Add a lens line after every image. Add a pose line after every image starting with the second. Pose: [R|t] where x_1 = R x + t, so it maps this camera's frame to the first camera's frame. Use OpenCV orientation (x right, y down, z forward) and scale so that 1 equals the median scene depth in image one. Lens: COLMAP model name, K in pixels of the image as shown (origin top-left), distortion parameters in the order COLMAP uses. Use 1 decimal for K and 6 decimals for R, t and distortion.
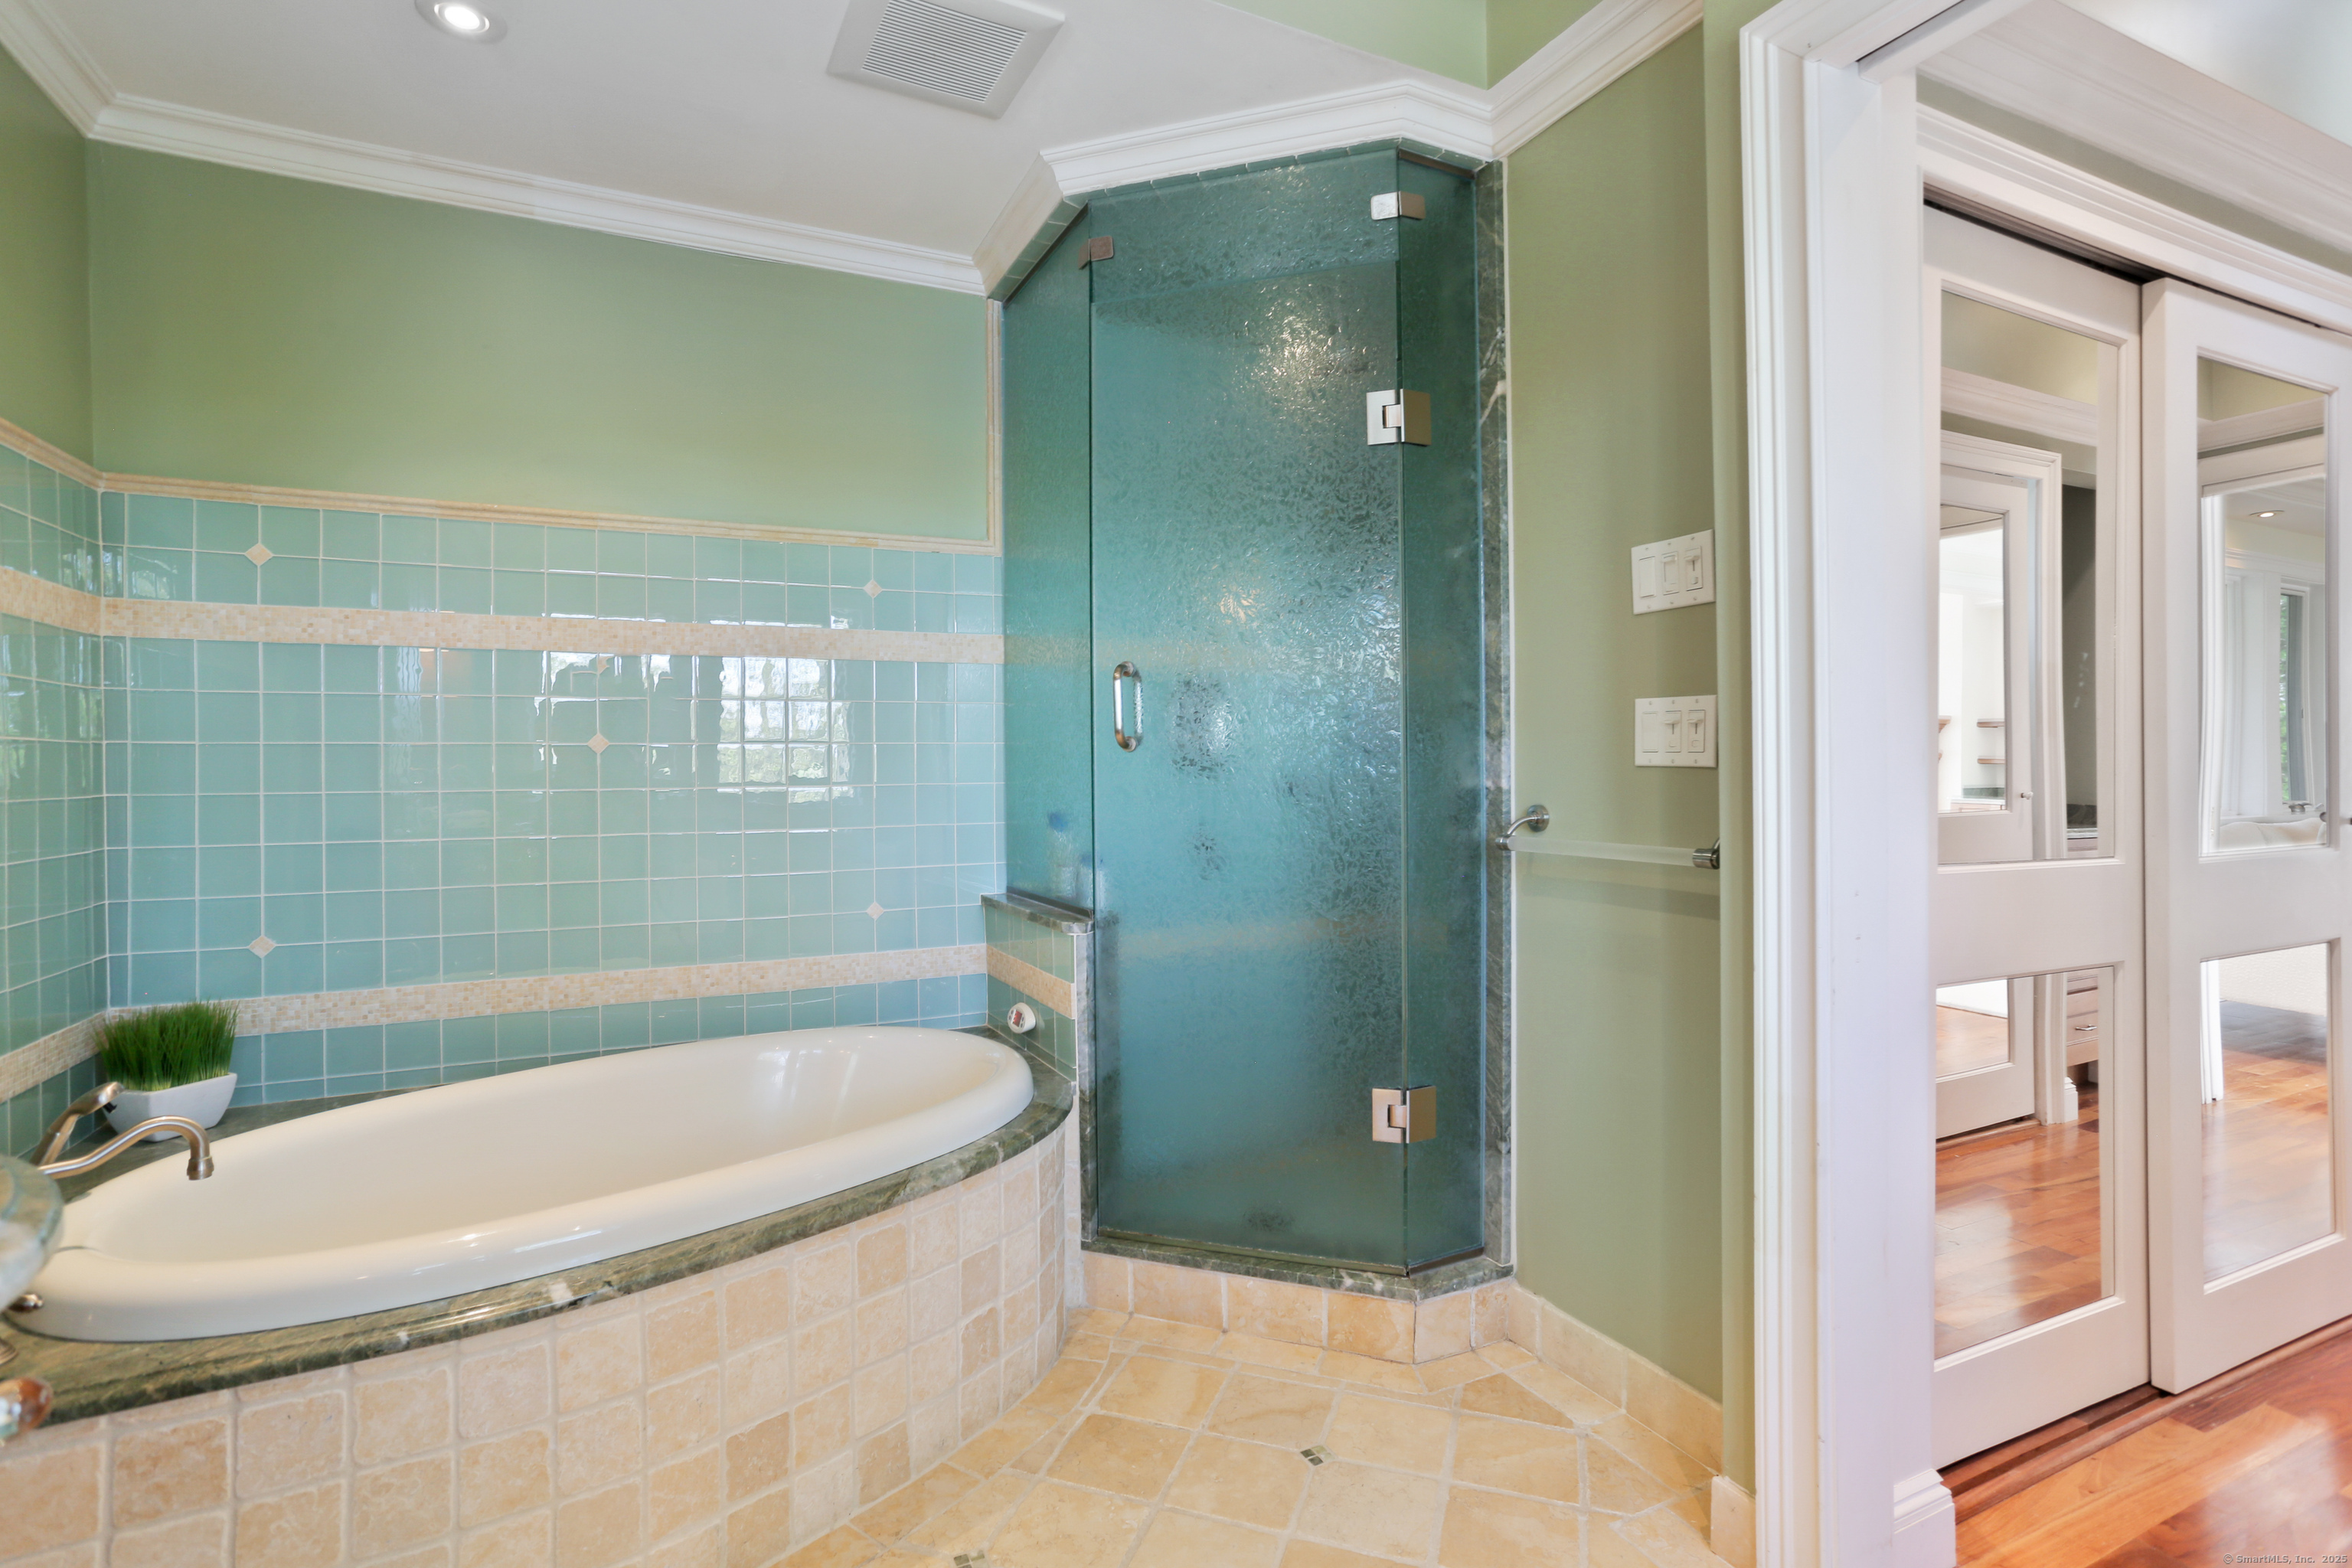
lens RADIAL K [[1129.1, 0, 1155.7], [0, 1129.1, 776.9], [0, 0, 1]] dist [-0.043606, 0.027584]
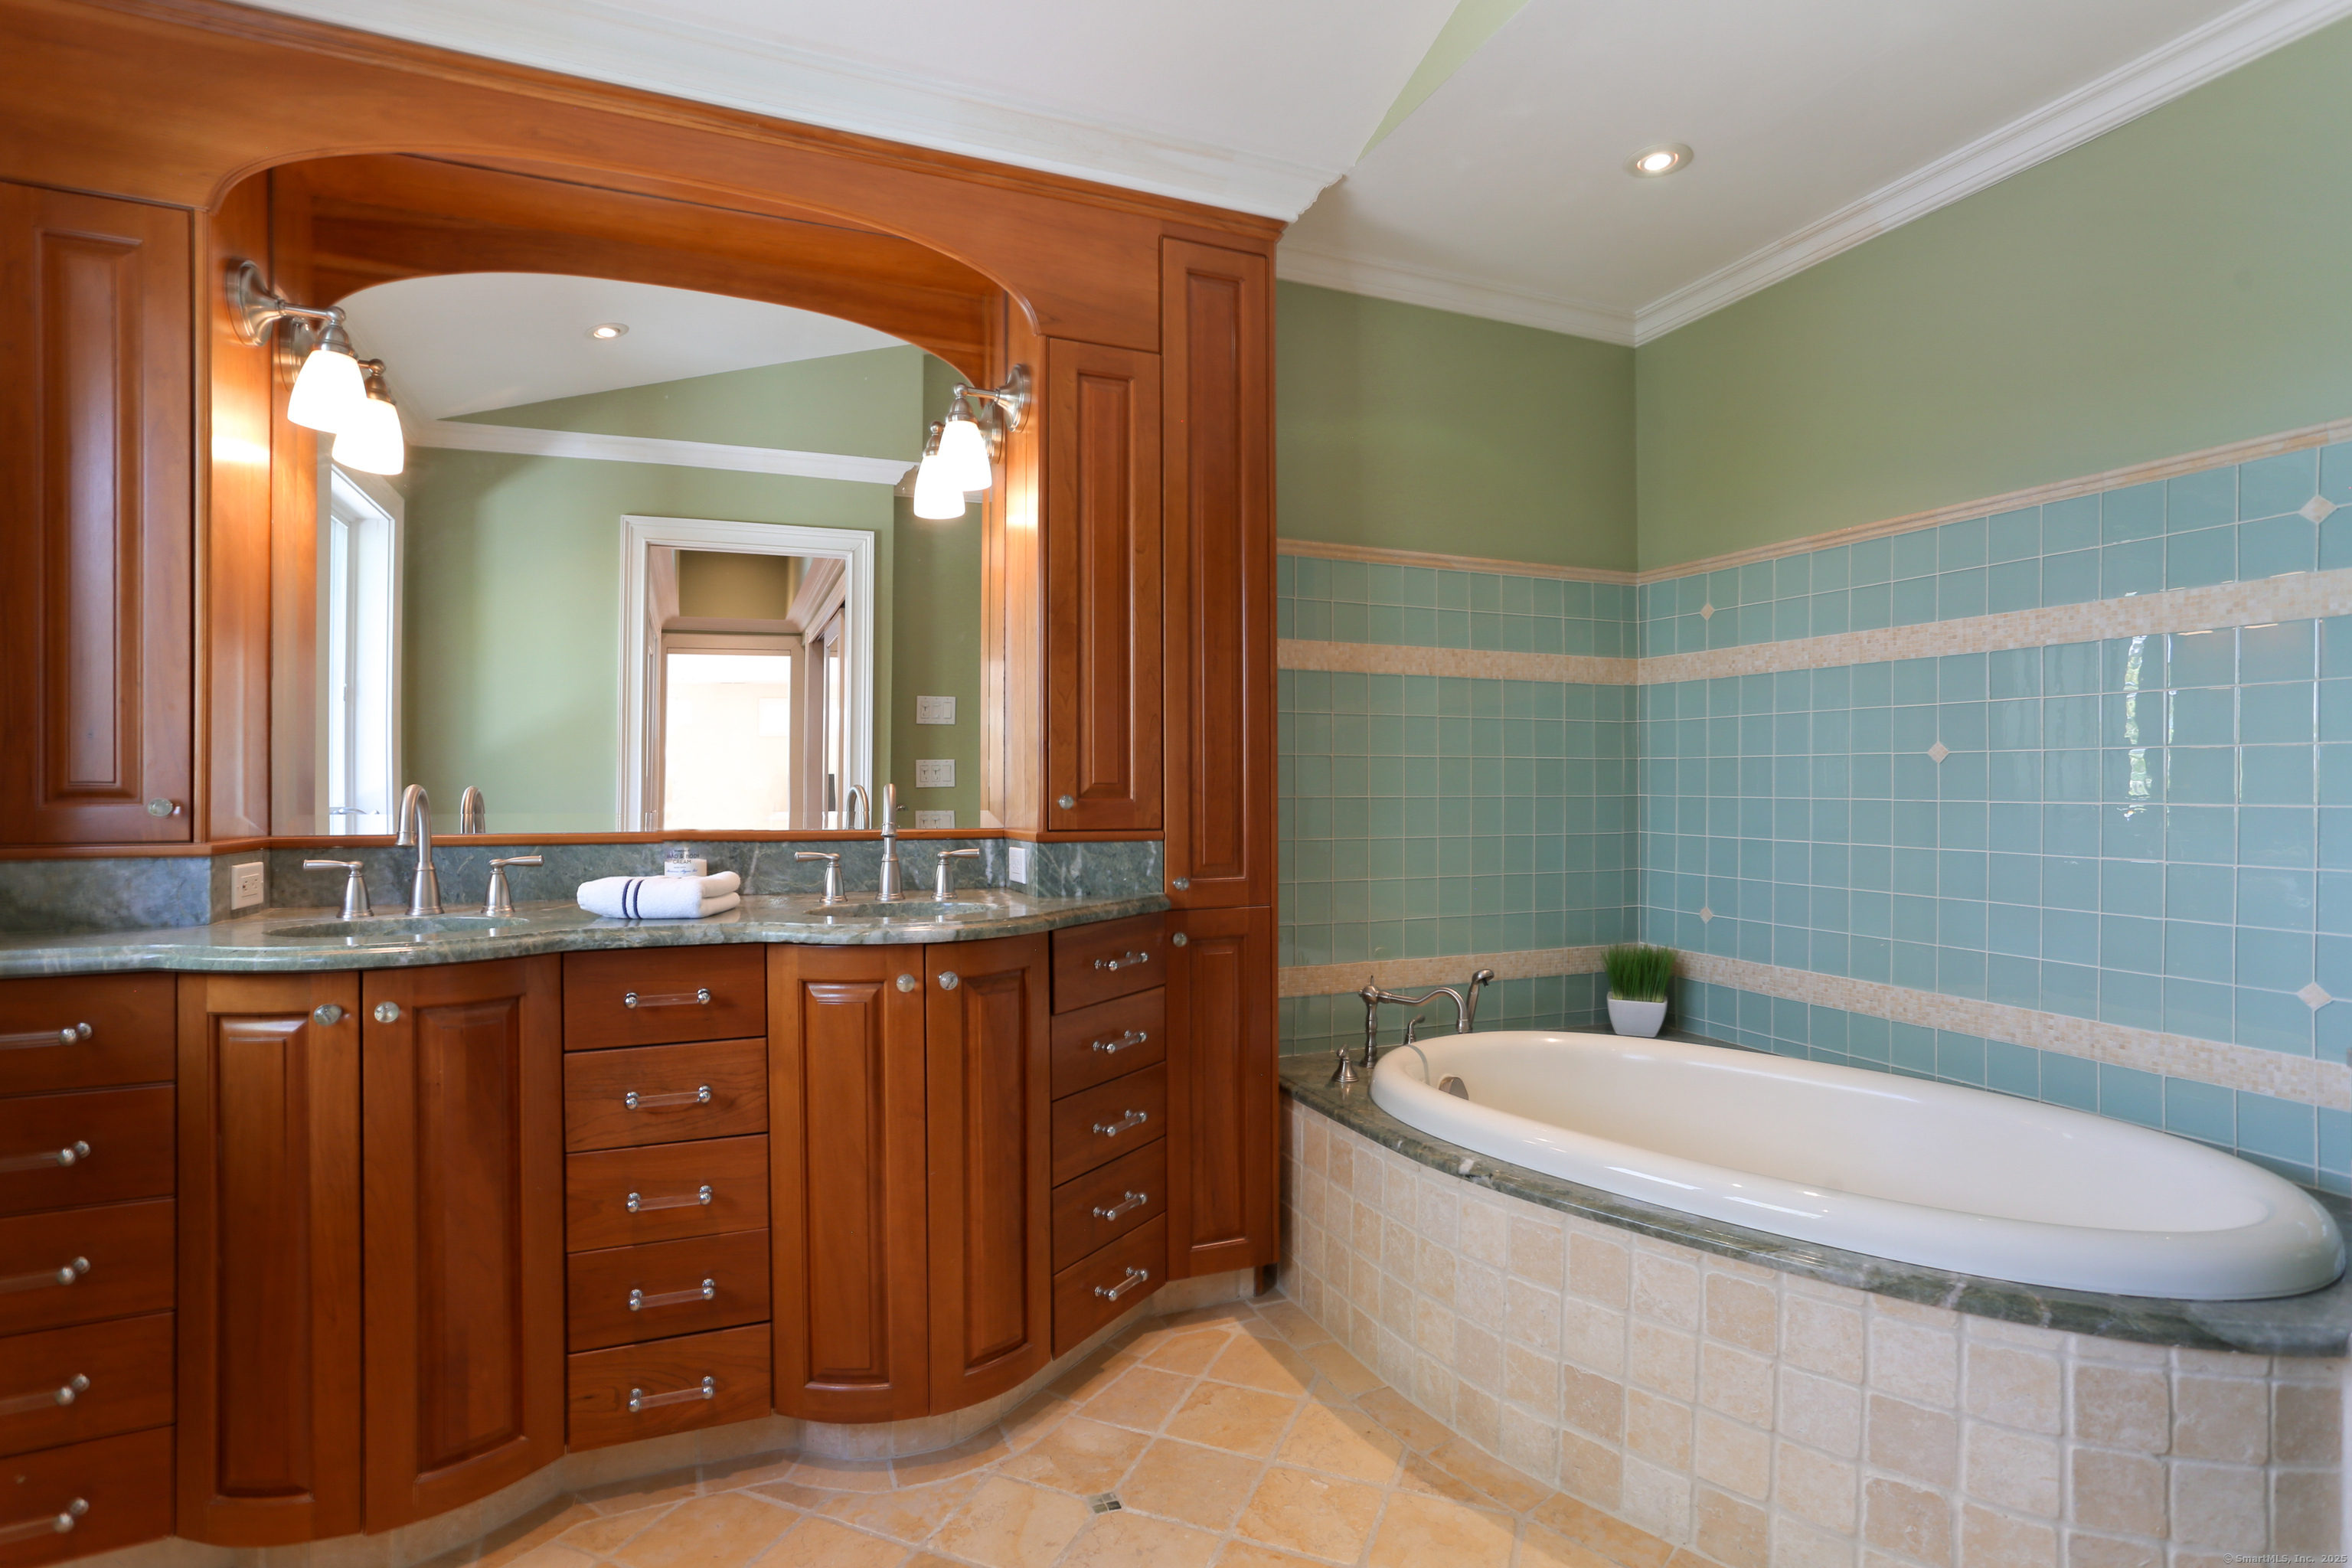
lens RADIAL K [[1148.8, 0, 1176.0], [0, 1148.8, 784.0], [0, 0, 1]] dist [-0.000225, 0.001637]
pose [[-0.044446, 0.012535, -0.998933, 0.598615], [-0.004518, 0.999909, 0.012749, -0.014857], [0.999002, 0.005080, -0.044385, 0.473749]]
